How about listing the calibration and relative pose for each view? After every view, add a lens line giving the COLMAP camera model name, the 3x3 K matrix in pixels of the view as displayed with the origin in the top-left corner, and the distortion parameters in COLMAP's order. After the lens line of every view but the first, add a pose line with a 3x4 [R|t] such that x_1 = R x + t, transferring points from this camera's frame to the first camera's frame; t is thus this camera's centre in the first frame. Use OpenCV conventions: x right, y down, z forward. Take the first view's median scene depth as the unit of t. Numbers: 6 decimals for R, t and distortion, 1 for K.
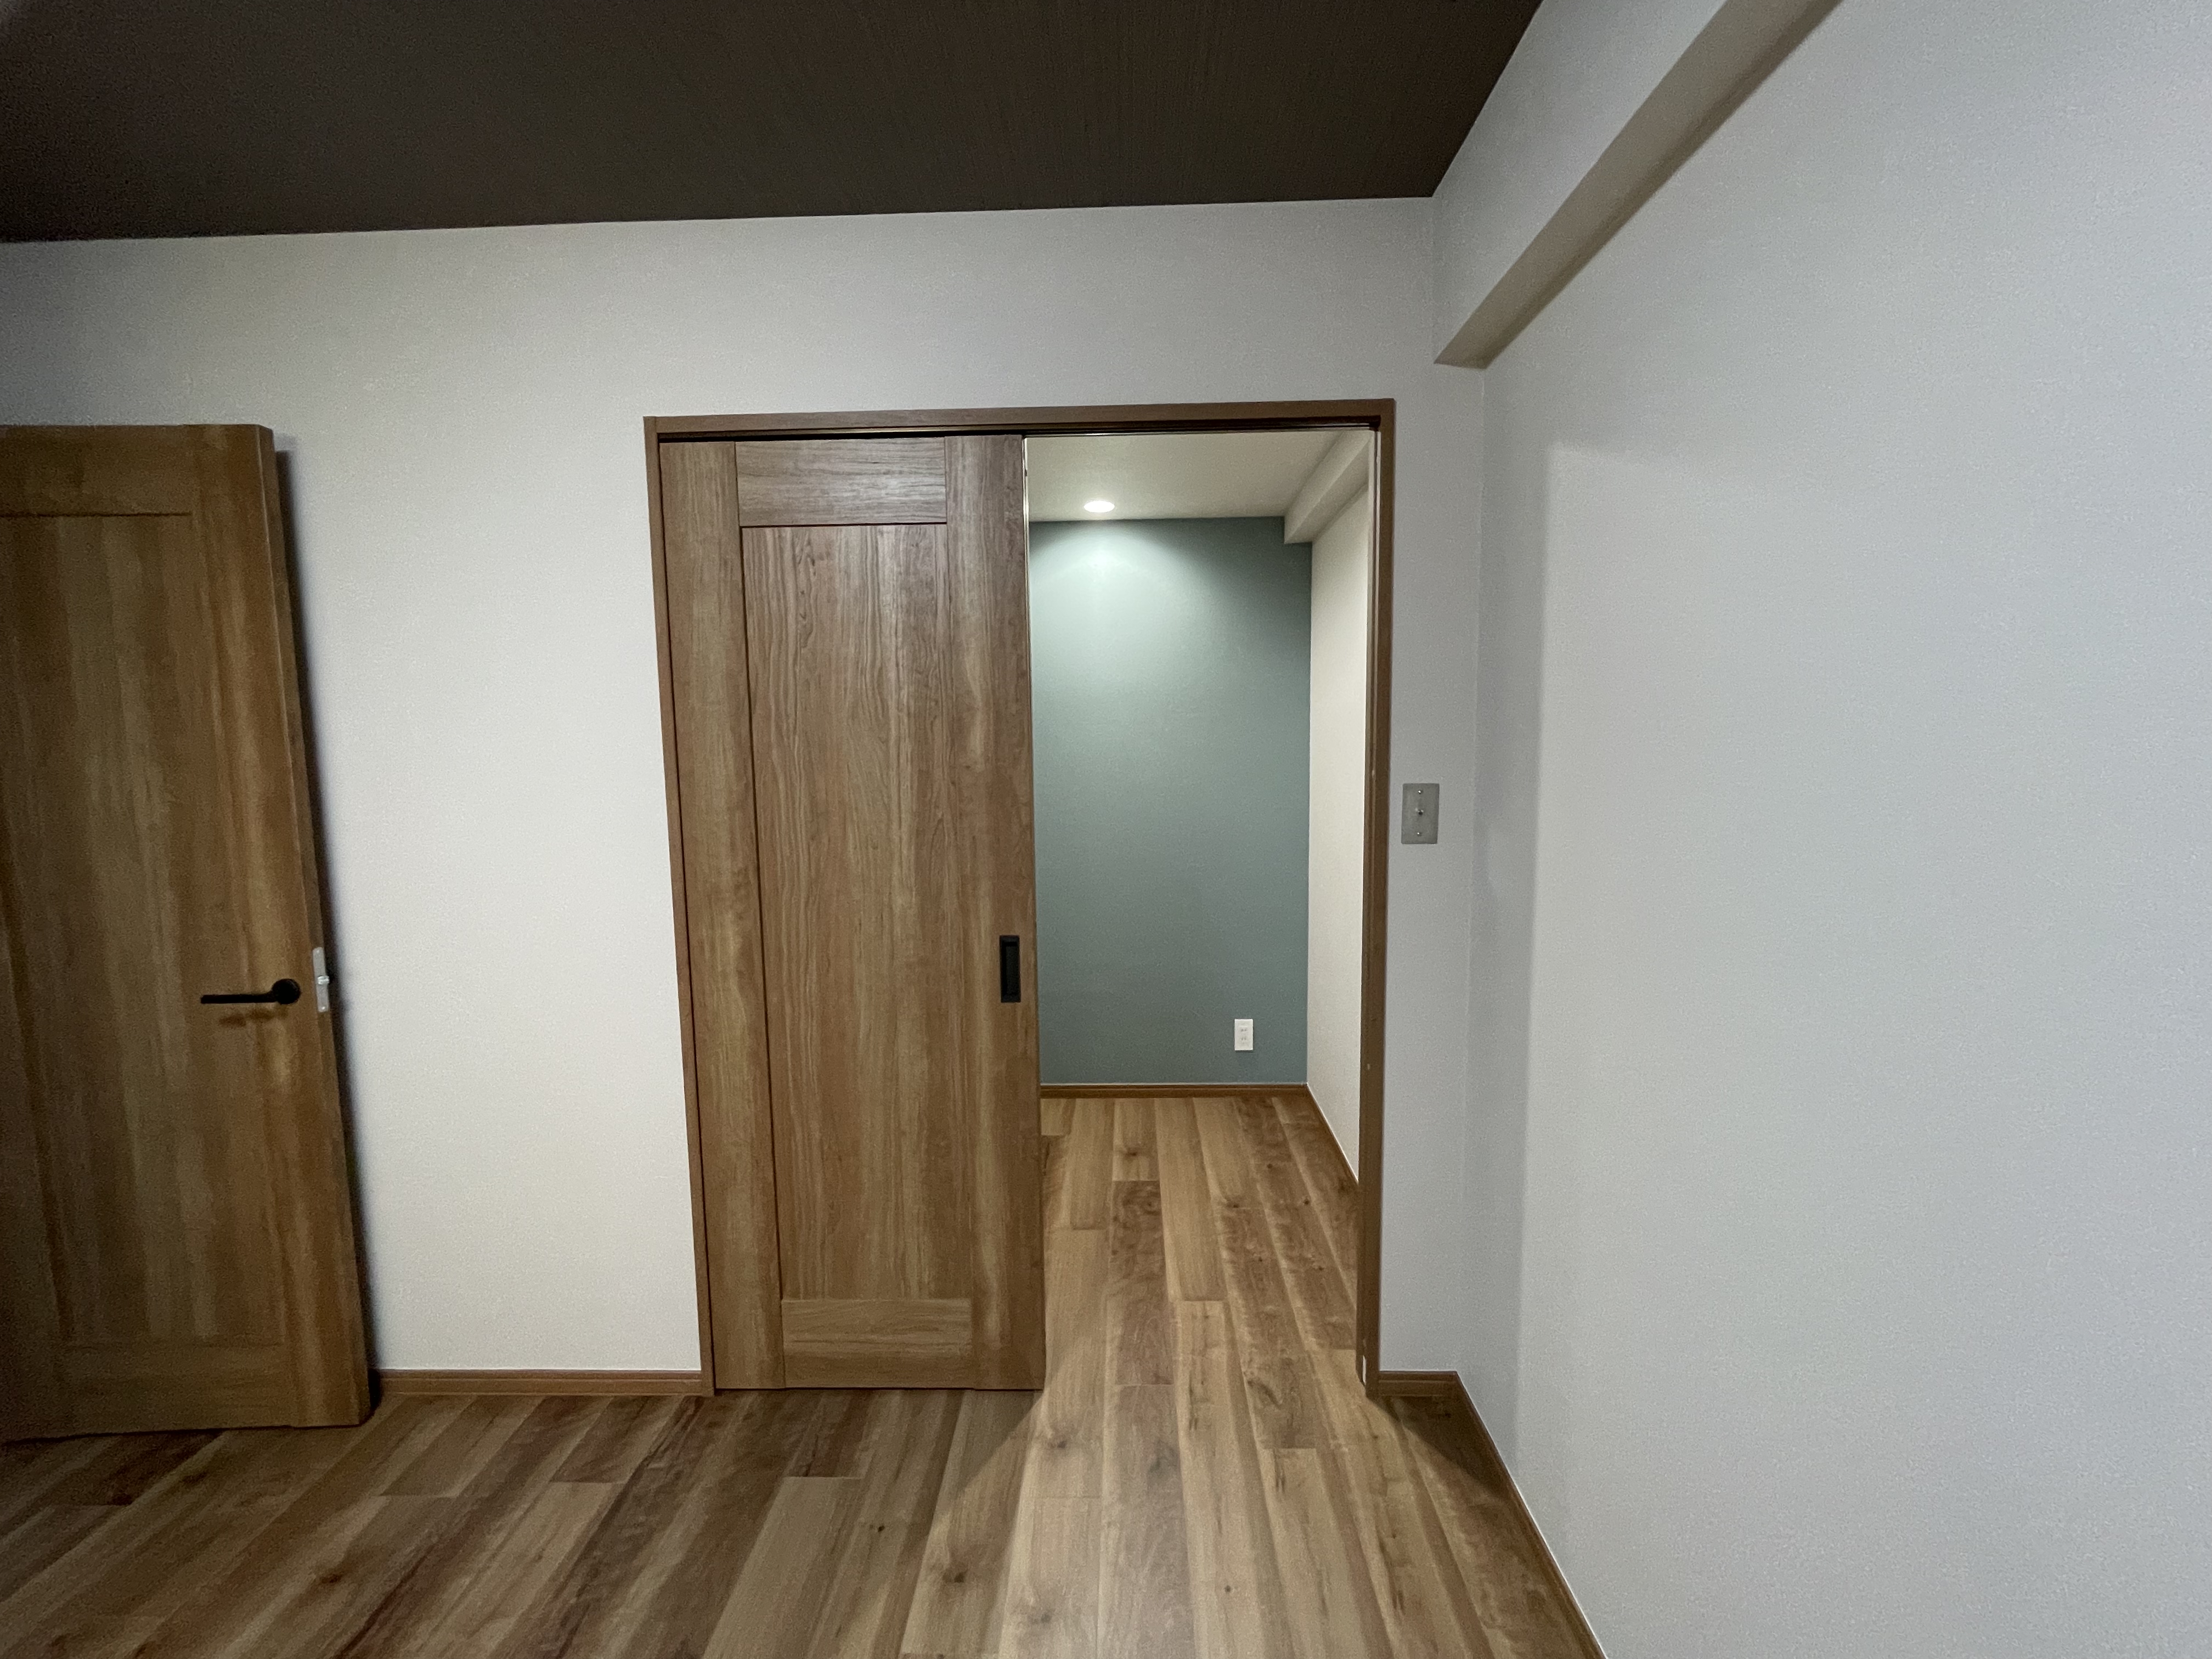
lens RADIAL K [[899.7, 0, 1113.2], [0, 899.7, 829.1], [0, 0, 1]] dist [-0.003288, 0.000571]
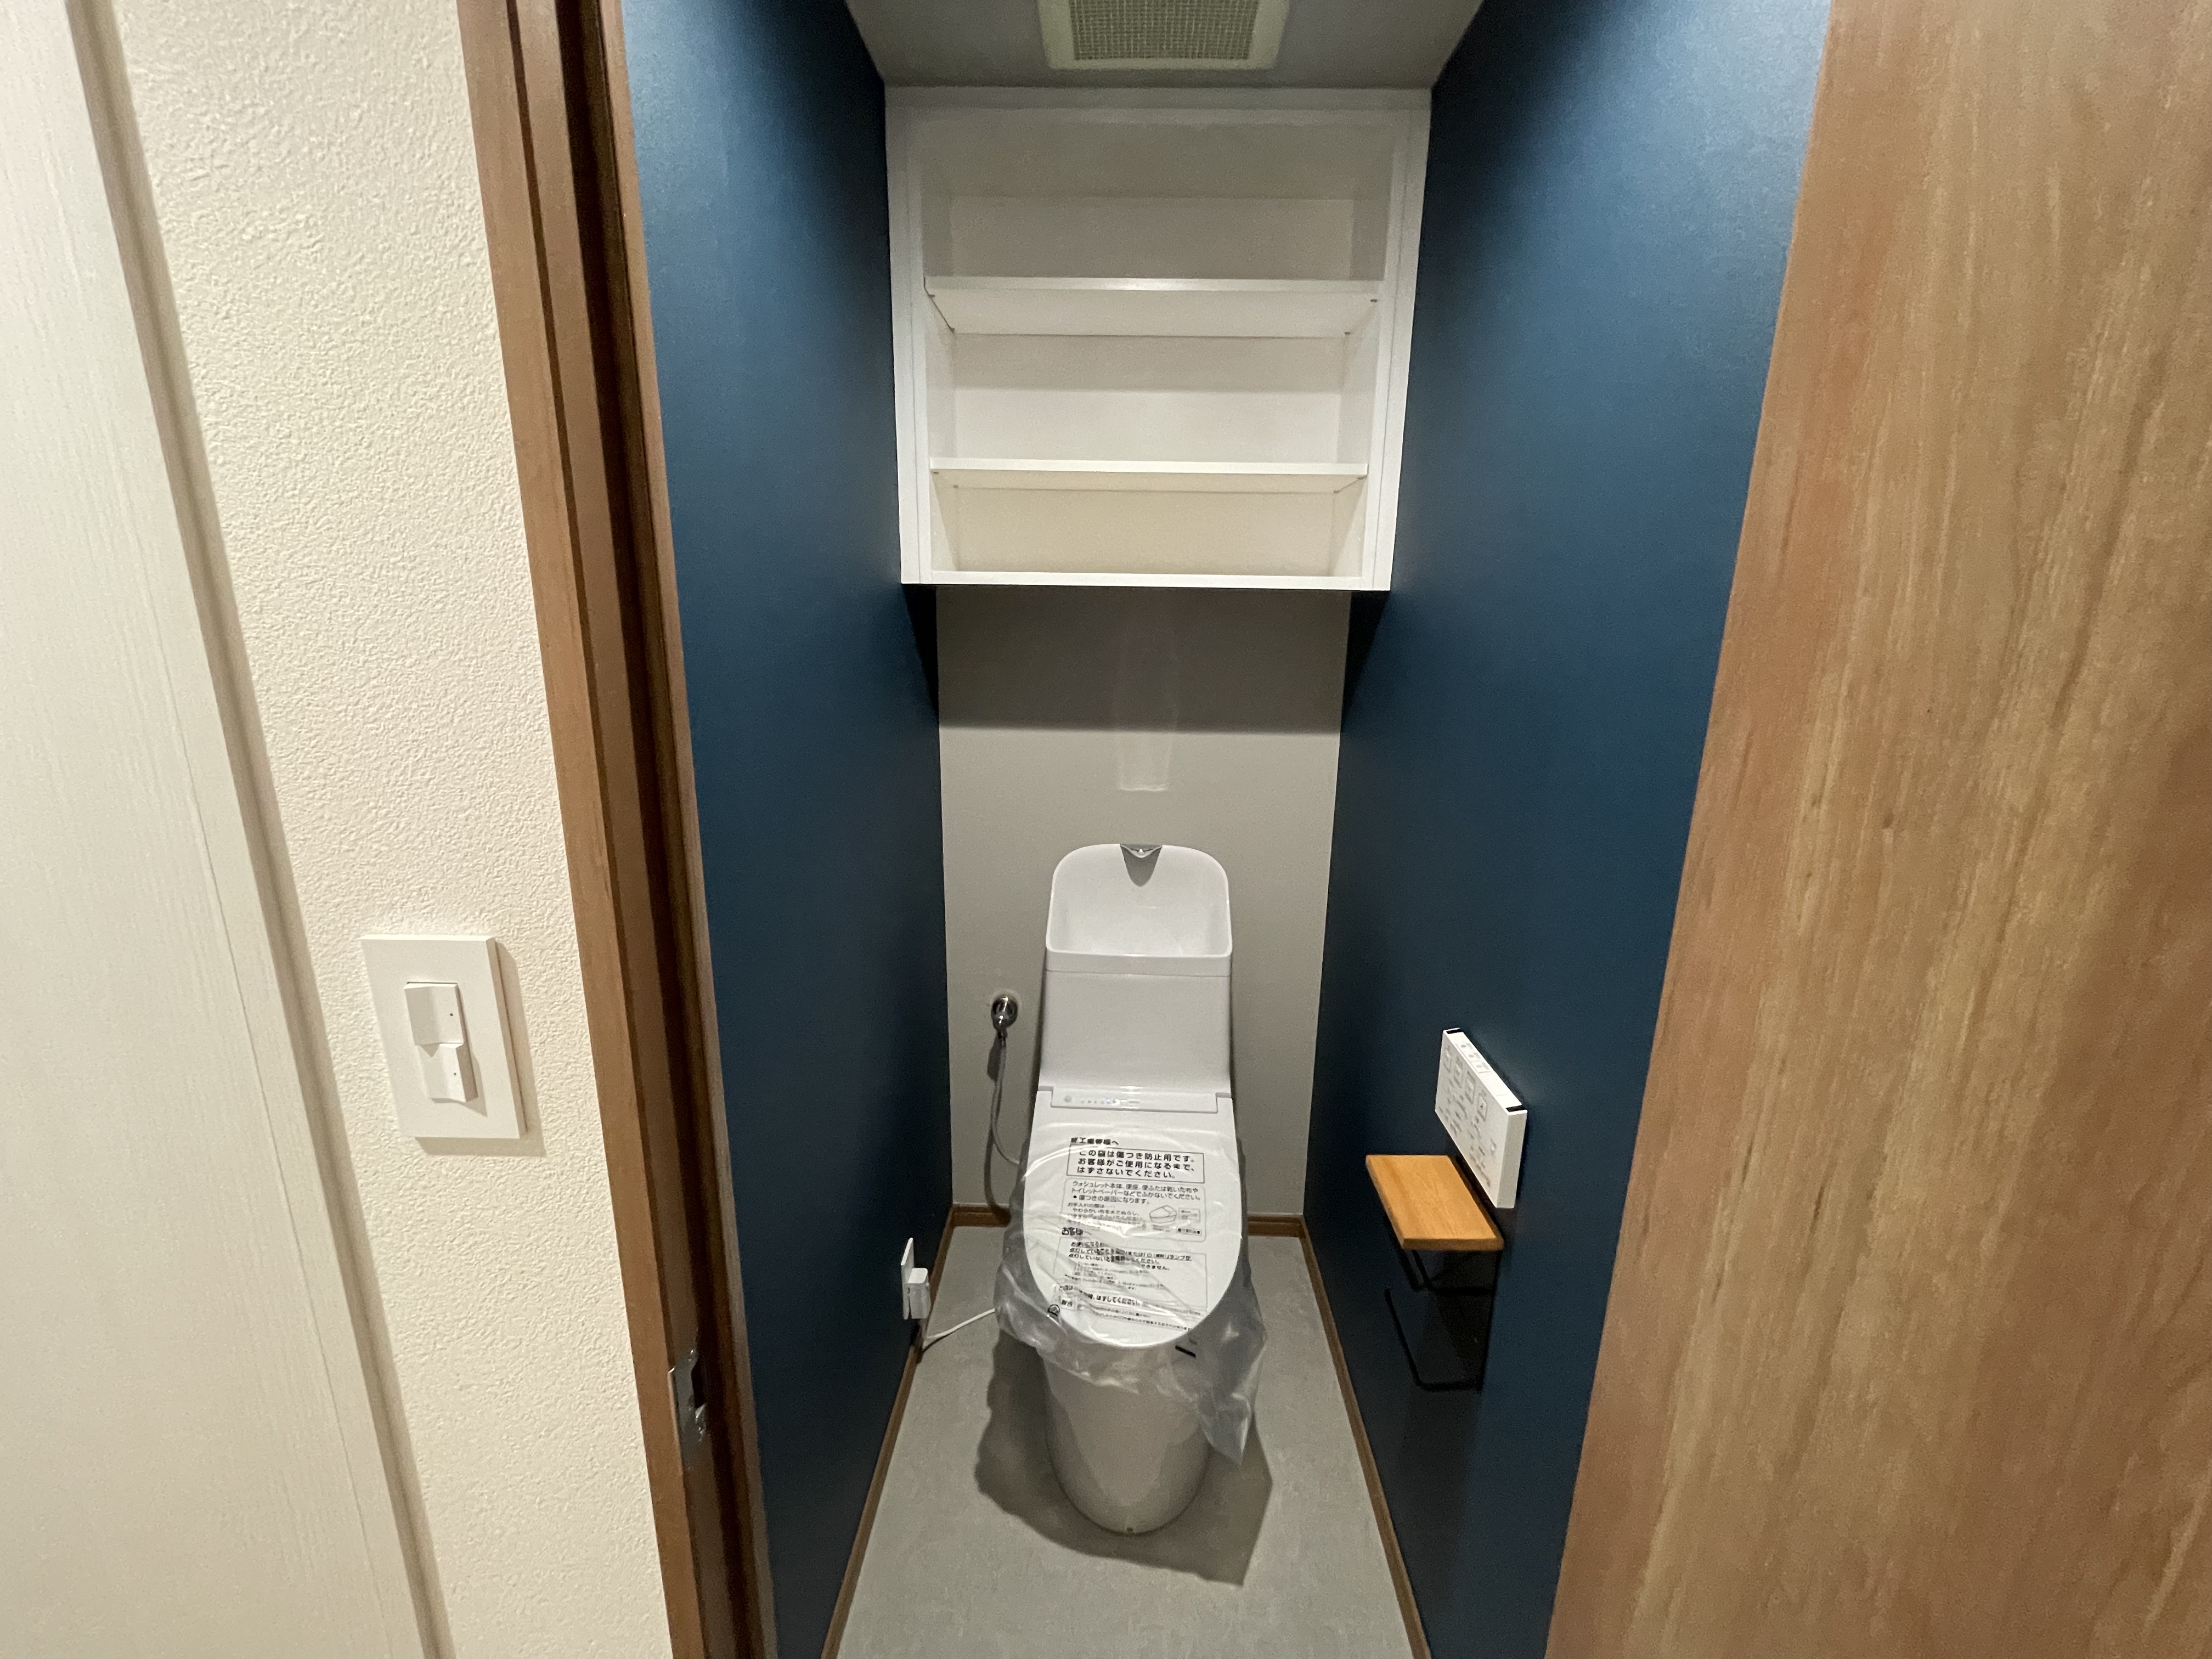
lens RADIAL K [[899.7, 0, 1105.2], [0, 899.7, 826.8], [0, 0, 1]] dist [-0.003288, 0.000571]
pose [[-0.003234, 0.250245, -0.968177, -0.048319], [-0.107613, 0.962473, 0.249130, -0.002762], [0.994188, 0.104994, 0.023817, 0.416521]]
